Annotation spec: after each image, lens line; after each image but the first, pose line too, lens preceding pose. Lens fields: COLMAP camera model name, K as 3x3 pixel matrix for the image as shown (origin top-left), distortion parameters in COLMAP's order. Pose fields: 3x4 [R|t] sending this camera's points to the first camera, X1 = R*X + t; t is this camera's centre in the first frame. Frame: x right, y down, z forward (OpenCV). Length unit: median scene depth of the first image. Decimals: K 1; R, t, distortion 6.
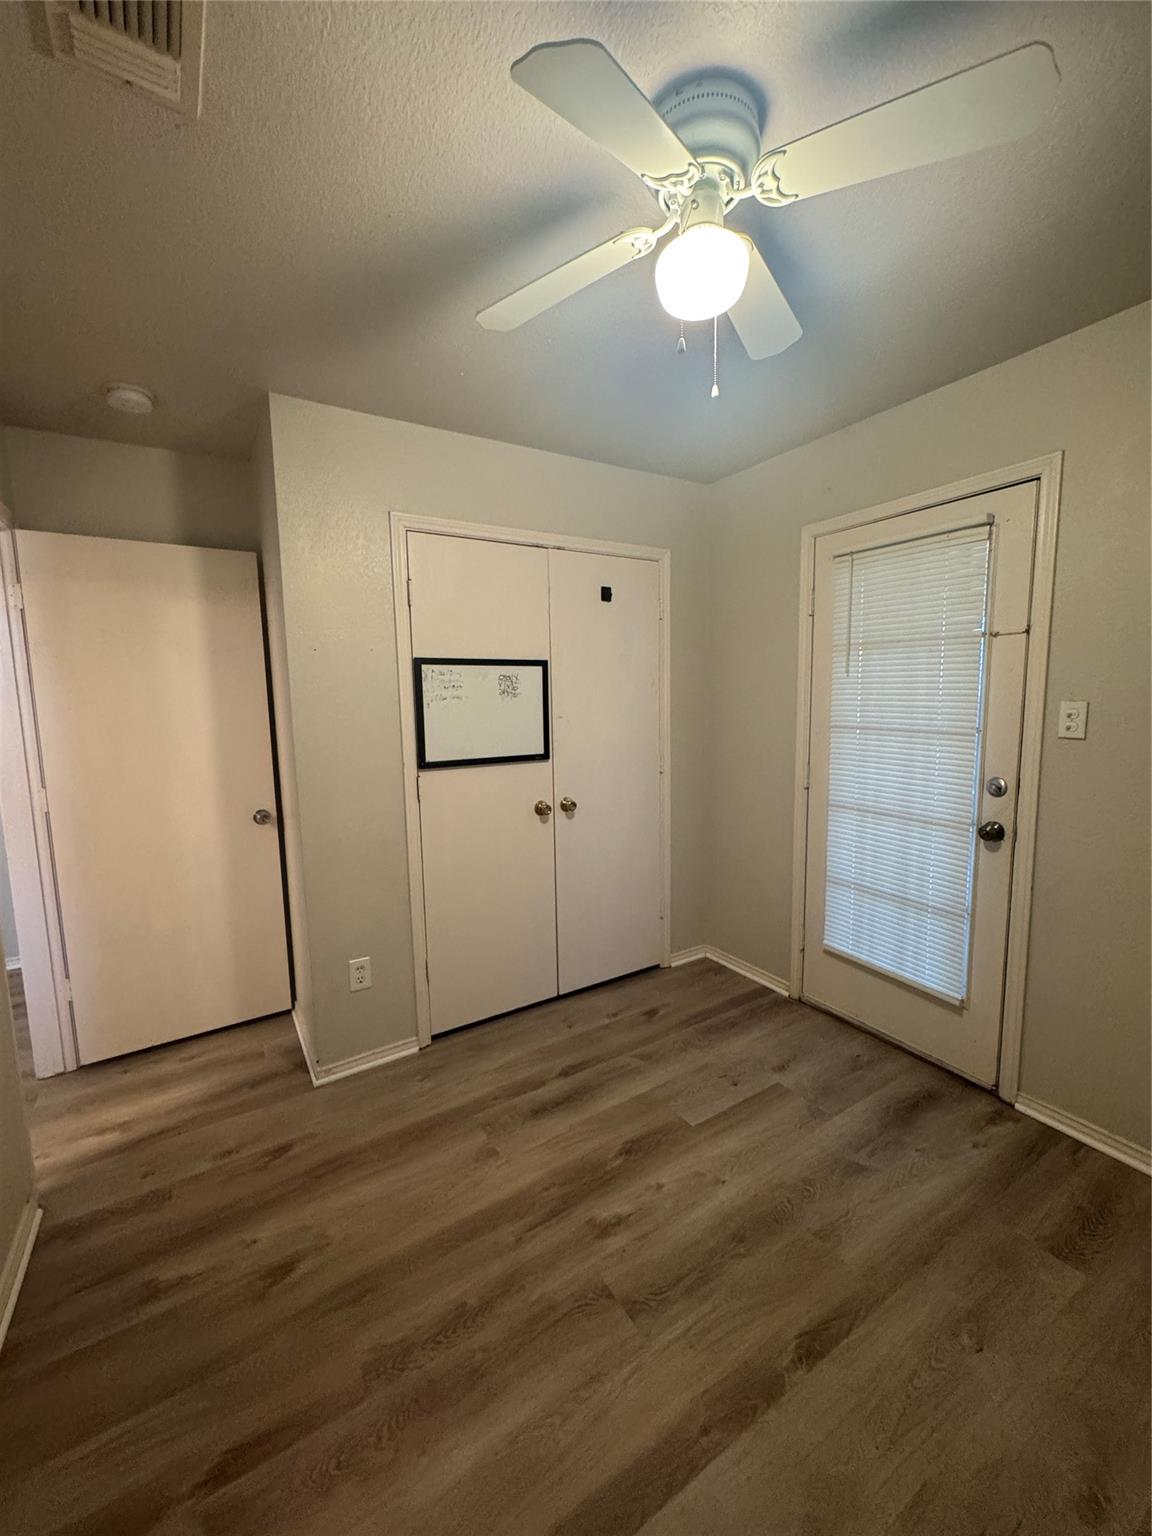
lens RADIAL K [[611.3, 0, 576.0], [0, 611.3, 768.0], [0, 0, 1]] dist [0.000203, 0.000043]
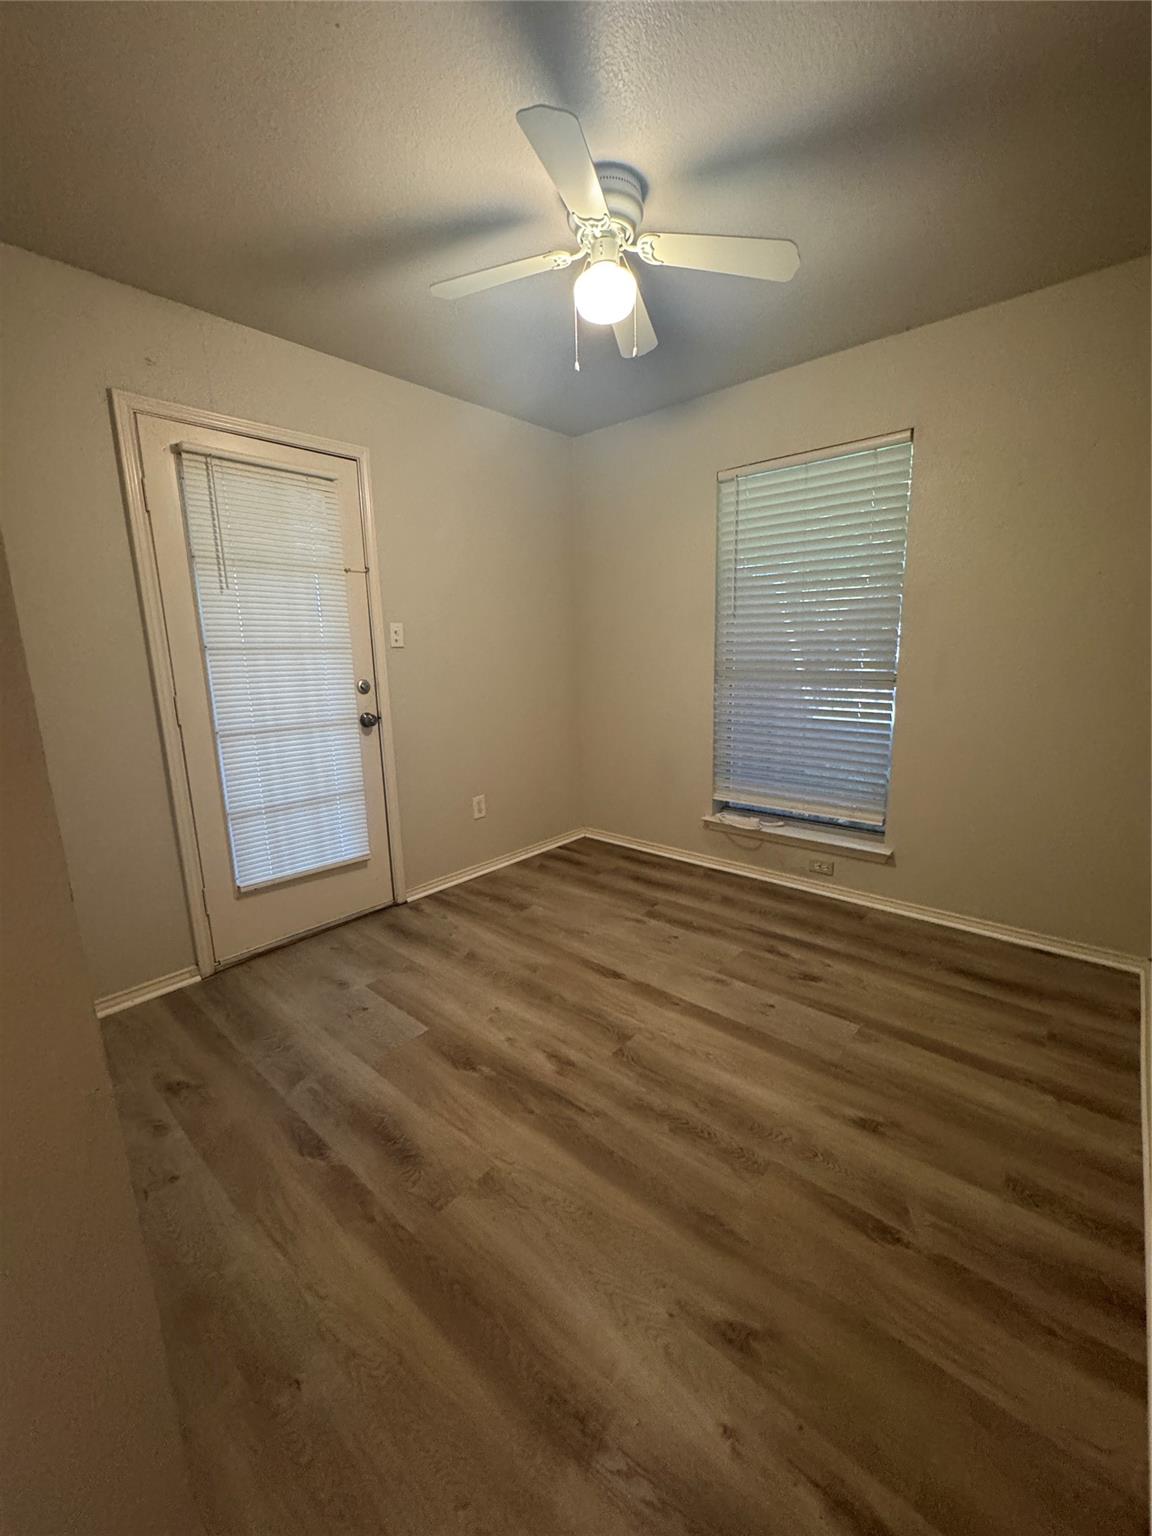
lens RADIAL K [[614.2, 0, 576.0], [0, 614.2, 768.0], [0, 0, 1]] dist [-0.000630, 0.000018]
pose [[-0.282338, -0.156616, 0.946444, -0.793324], [0.147768, 0.967709, 0.204216, -0.003313], [-0.947866, 0.197512, -0.250078, 0.964471]]
